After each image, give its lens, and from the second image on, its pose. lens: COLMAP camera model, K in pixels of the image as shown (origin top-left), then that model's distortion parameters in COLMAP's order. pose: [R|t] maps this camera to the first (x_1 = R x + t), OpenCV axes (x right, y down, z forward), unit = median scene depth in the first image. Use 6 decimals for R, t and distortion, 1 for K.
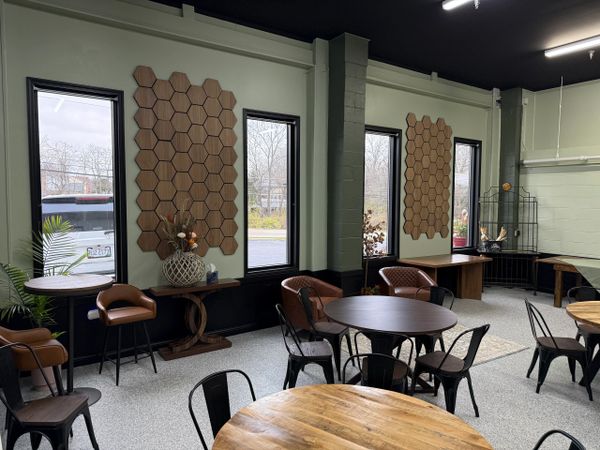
lens RADIAL K [[446.4, 0, 301.3], [0, 446.4, 225.7], [0, 0, 1]] dist [0.041330, -0.002415]
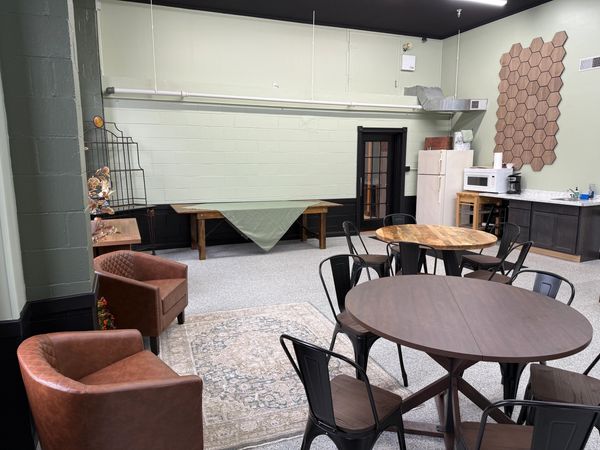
lens RADIAL K [[446.4, 0, 300.7], [0, 446.4, 228.5], [0, 0, 1]] dist [0.041330, -0.002415]
pose [[0.240415, -0.167710, 0.956072, -0.217666], [0.066238, 0.985500, 0.156215, -0.008533], [-0.968408, 0.025772, 0.248037, 0.540955]]
